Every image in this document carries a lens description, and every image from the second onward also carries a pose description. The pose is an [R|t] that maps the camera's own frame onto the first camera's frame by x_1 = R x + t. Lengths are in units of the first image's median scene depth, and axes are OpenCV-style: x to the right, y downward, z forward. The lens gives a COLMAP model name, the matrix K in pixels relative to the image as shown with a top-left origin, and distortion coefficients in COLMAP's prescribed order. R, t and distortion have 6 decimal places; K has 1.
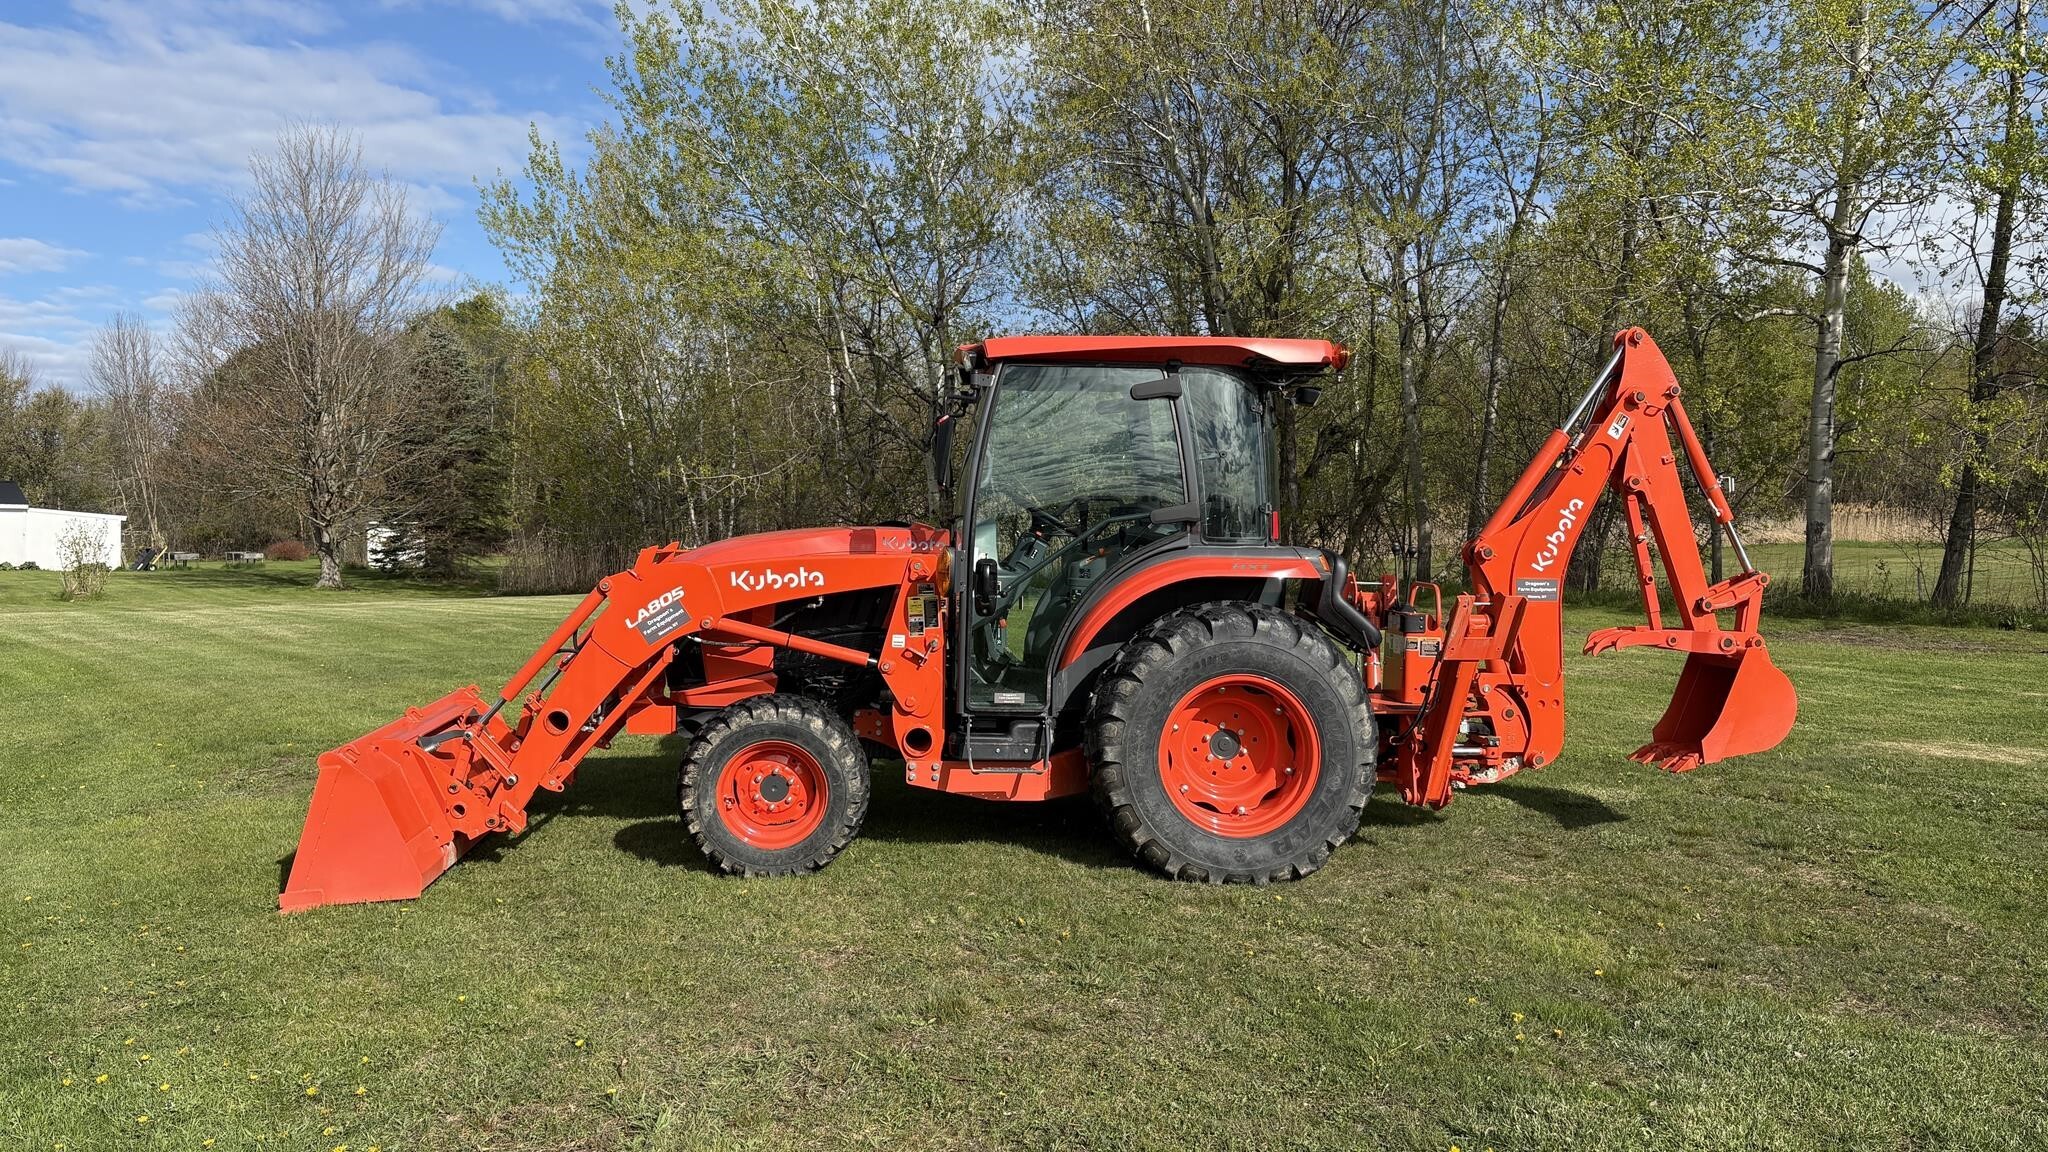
lens RADIAL K [[1558.5, 0, 1030.6], [0, 1558.5, 539.1], [0, 0, 1]] dist [0.074448, -0.083274]
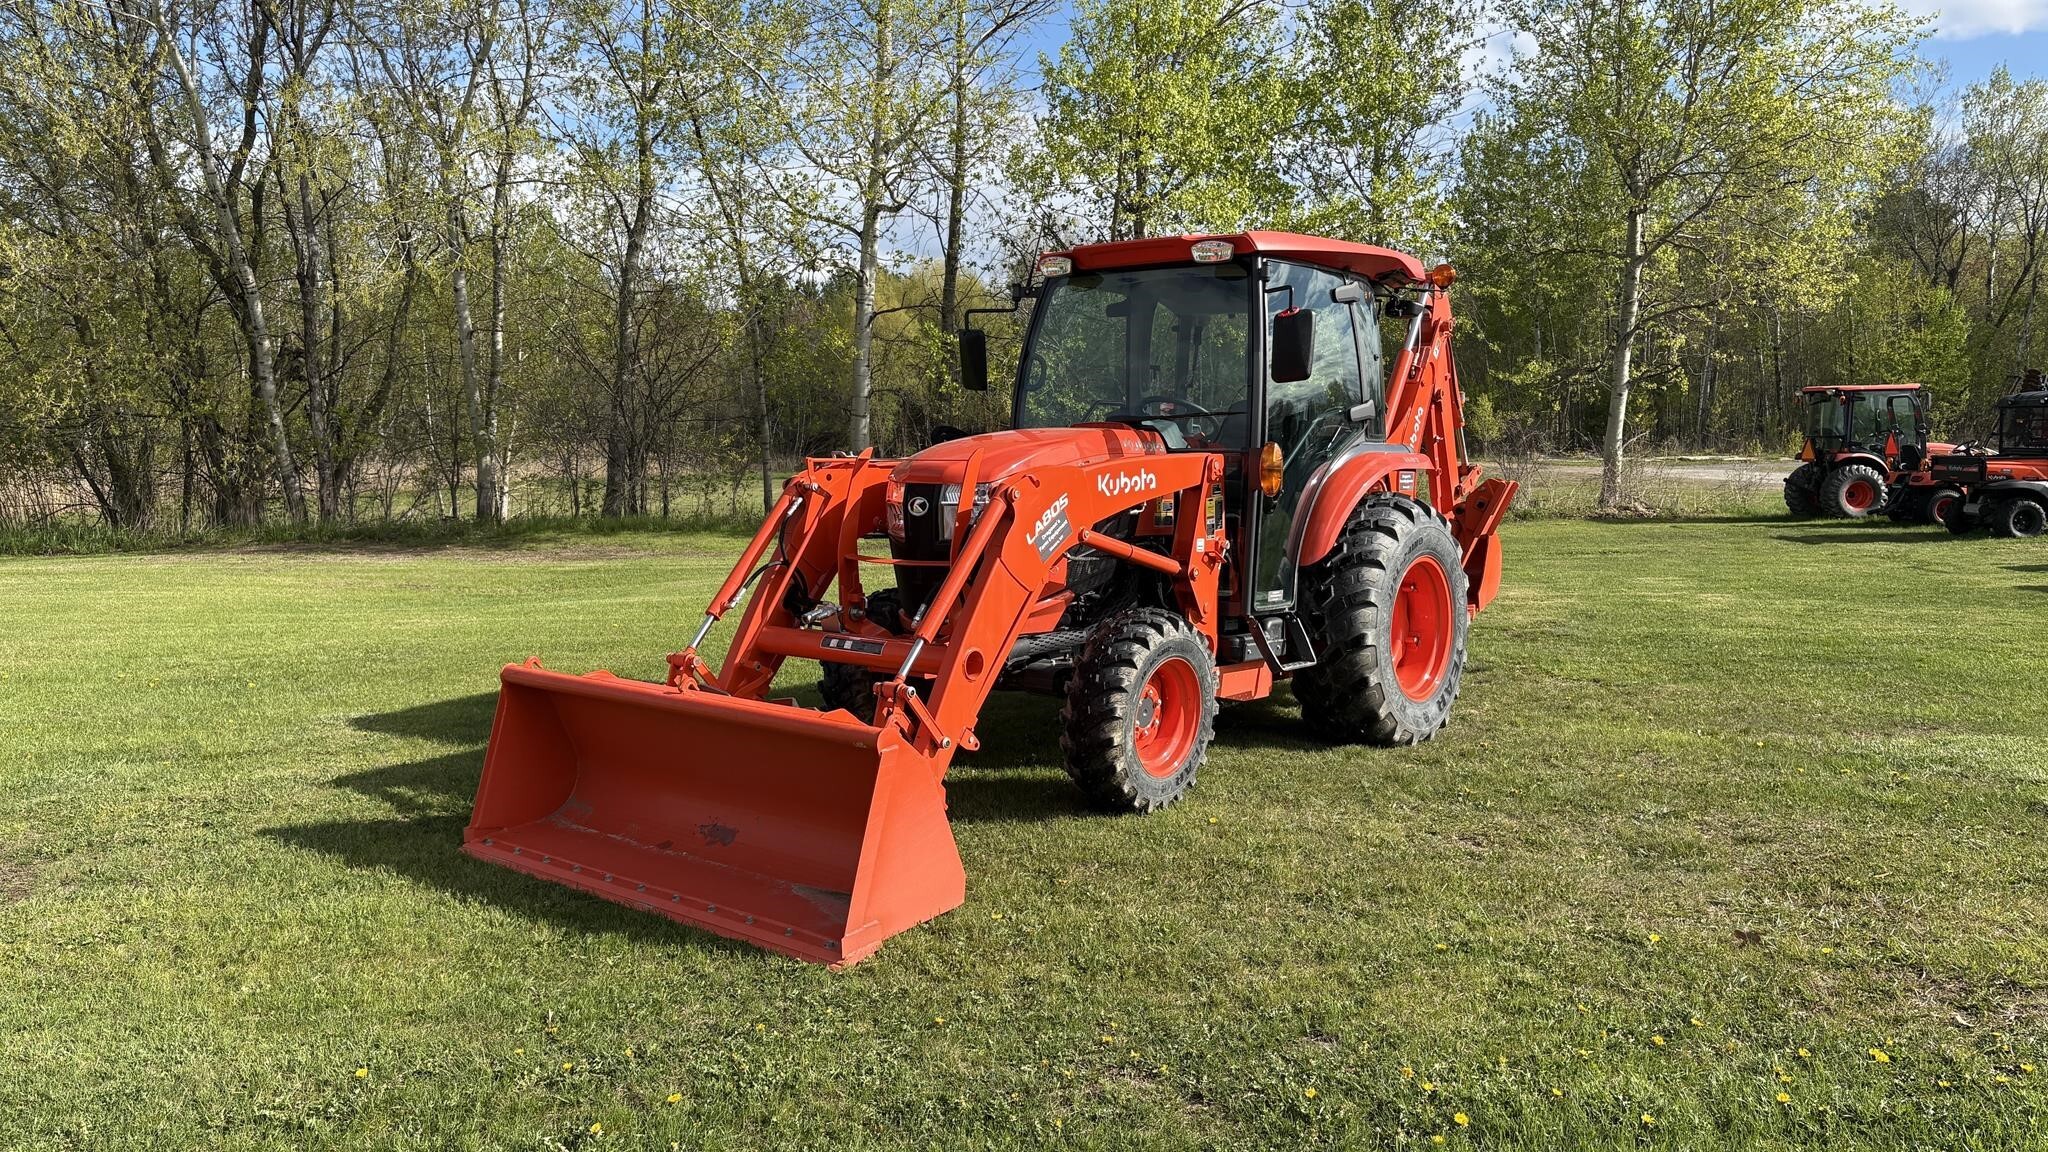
lens RADIAL K [[1558.5, 0, 1030.6], [0, 1558.5, 539.1], [0, 0, 1]] dist [0.074448, -0.083274]
pose [[0.689328, -0.050692, 0.722674, -0.846204], [0.024868, 0.998617, 0.046327, 0.015147], [-0.724023, -0.013963, 0.689635, 0.419380]]
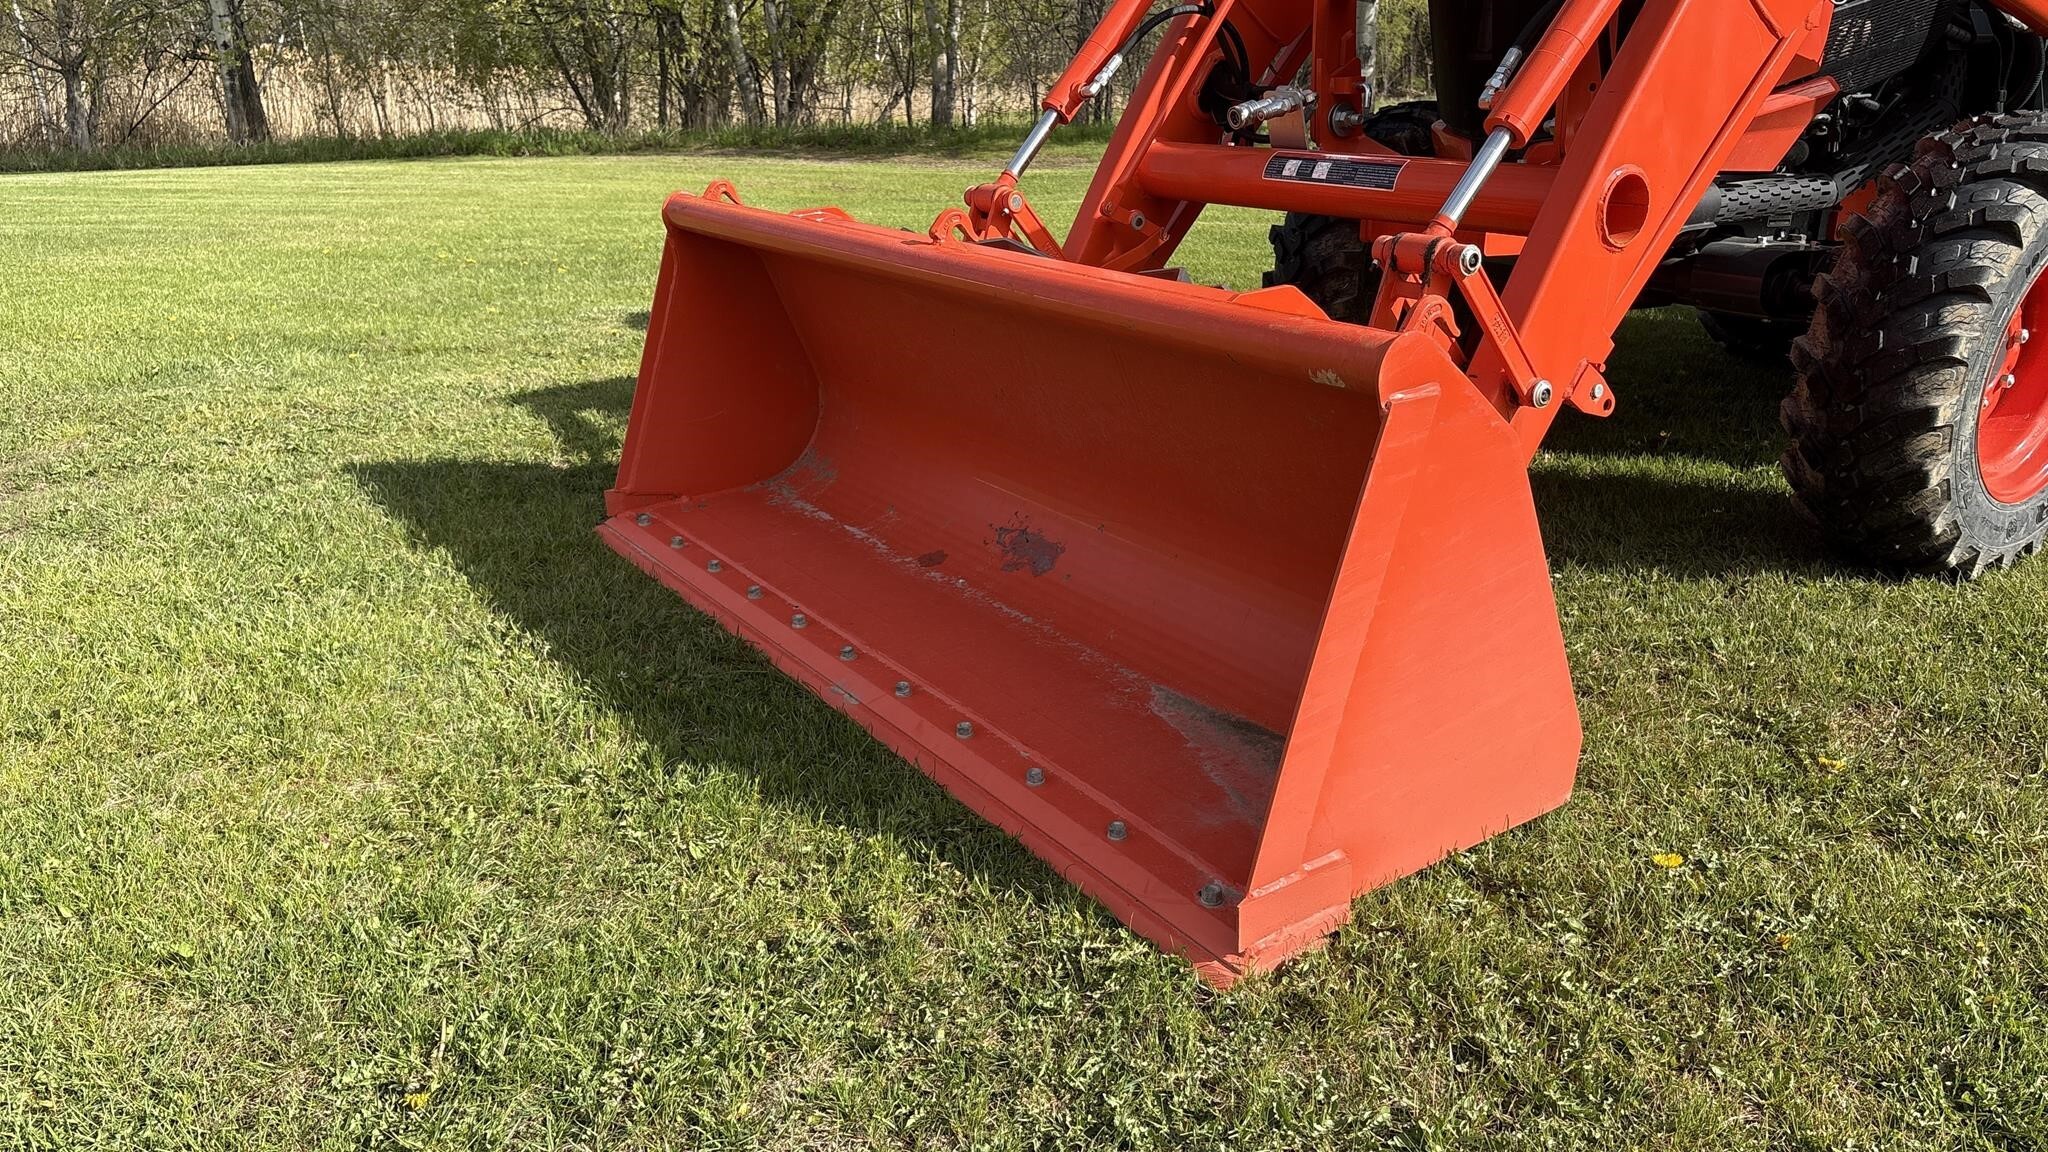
lens RADIAL K [[1565.1, 0, 1023.4], [0, 1565.1, 581.6], [0, 0, 1]] dist [0.045843, -0.053554]
pose [[0.878606, -0.146180, 0.454623, -0.567906], [0.014063, 0.959504, 0.281343, 0.095411], [-0.477339, -0.240796, 0.845082, 0.749252]]
